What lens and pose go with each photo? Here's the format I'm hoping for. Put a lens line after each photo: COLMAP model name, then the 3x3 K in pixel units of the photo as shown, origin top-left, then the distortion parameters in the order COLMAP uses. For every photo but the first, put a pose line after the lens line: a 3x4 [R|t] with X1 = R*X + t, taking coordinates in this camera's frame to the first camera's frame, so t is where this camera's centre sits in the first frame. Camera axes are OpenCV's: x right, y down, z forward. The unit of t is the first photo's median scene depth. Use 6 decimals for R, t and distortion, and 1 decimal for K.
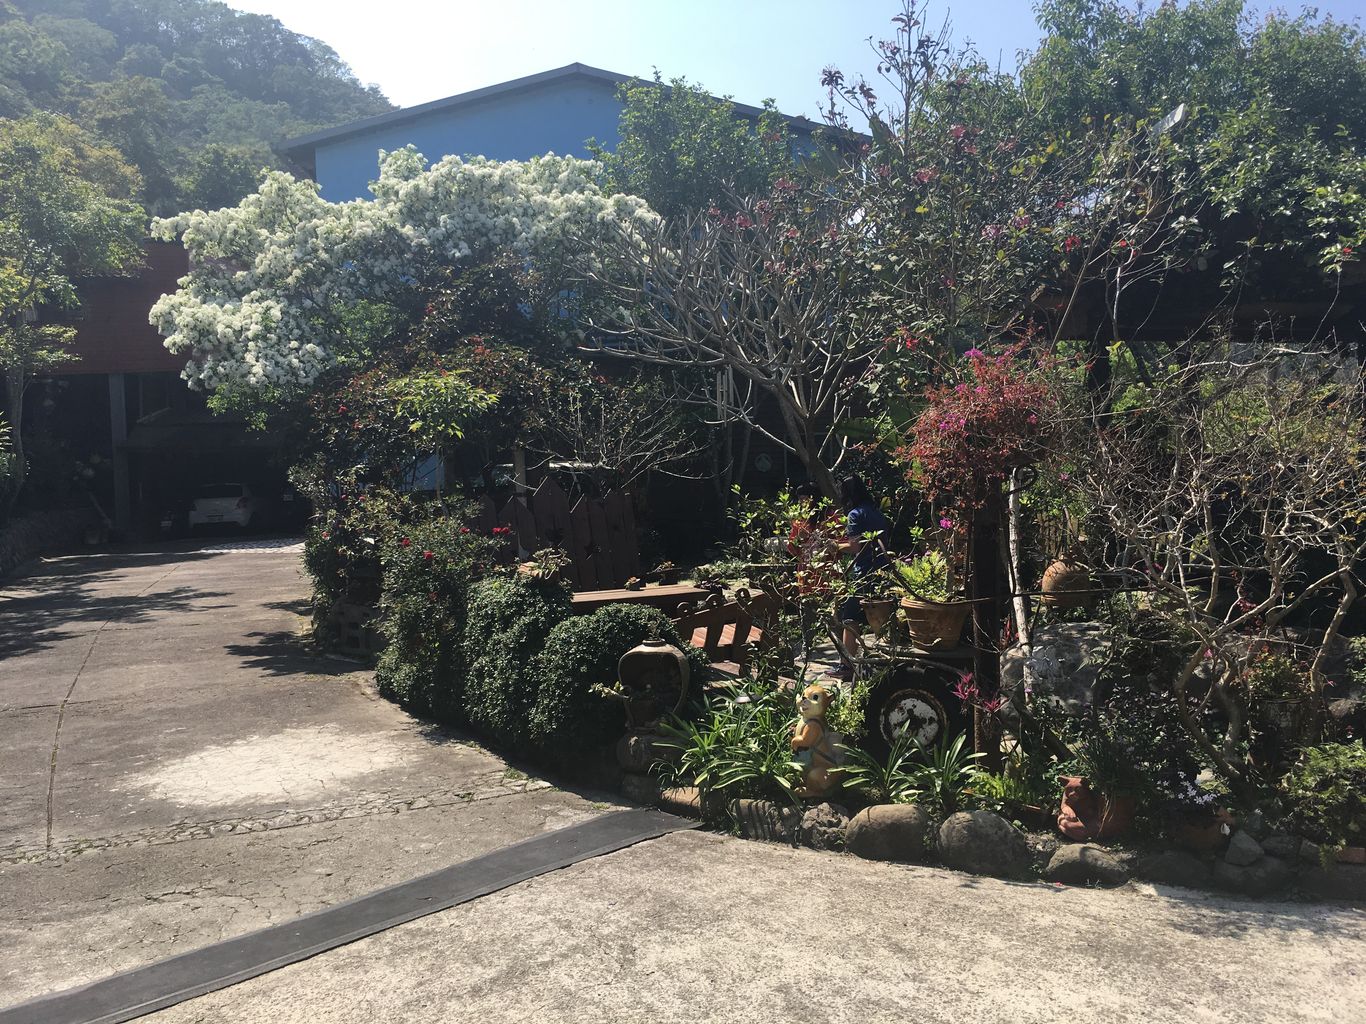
lens RADIAL K [[1162.1, 0, 681.9], [0, 1162.1, 514.4], [0, 0, 1]] dist [0.077834, -0.112802]
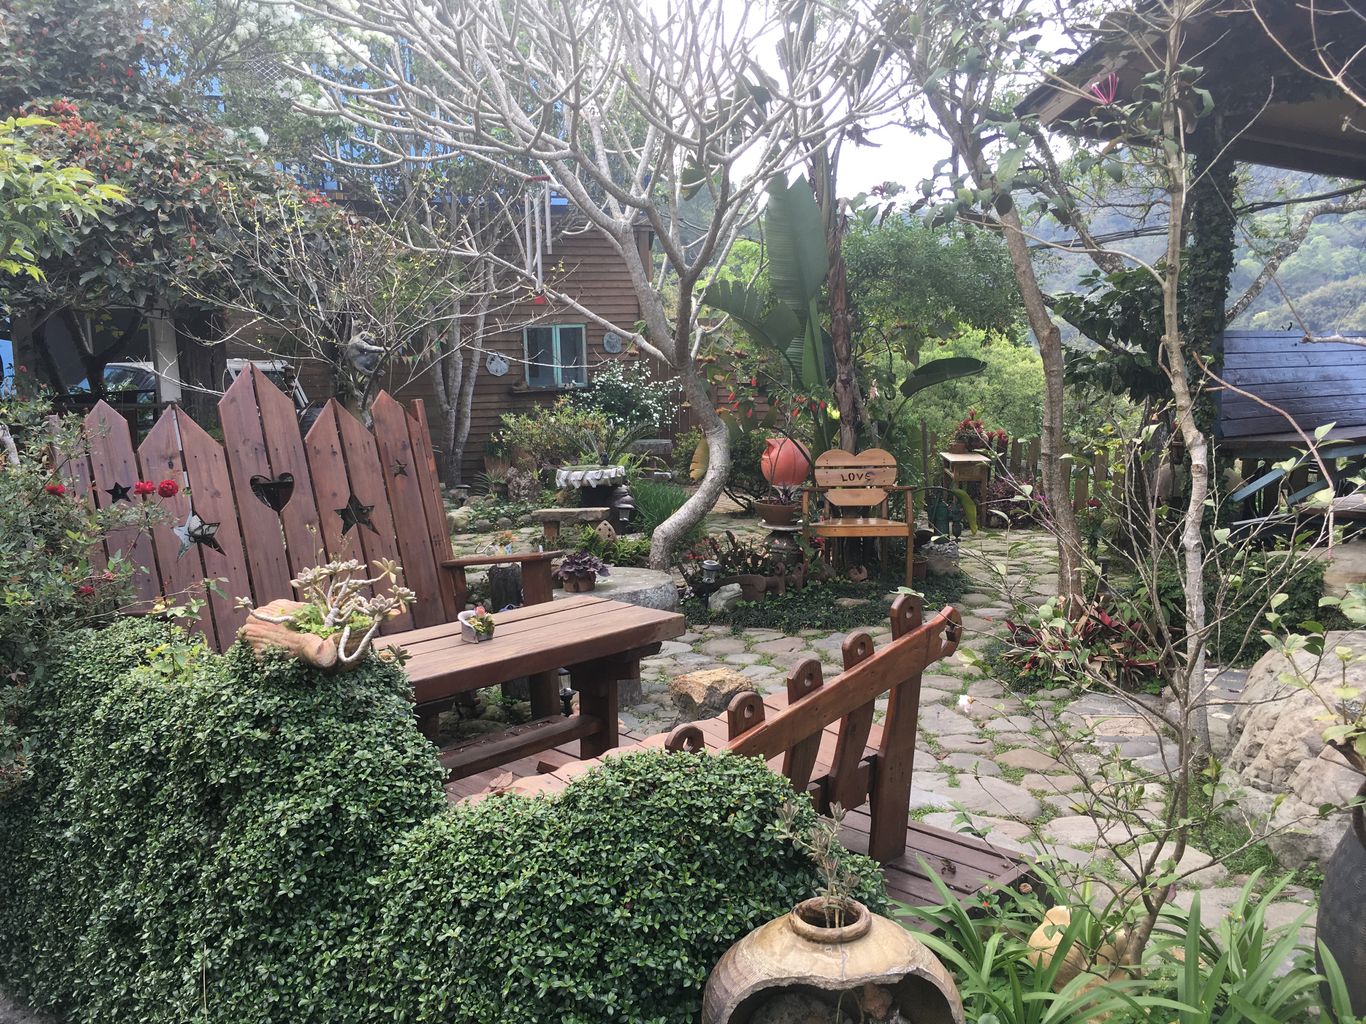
lens RADIAL K [[1162.1, 0, 684.7], [0, 1162.1, 509.1], [0, 0, 1]] dist [0.077834, -0.112802]
pose [[0.955684, -0.035042, 0.292300, -0.113599], [0.015947, 0.997595, 0.067455, -0.004615], [-0.293961, -0.059805, 0.953945, 0.636397]]
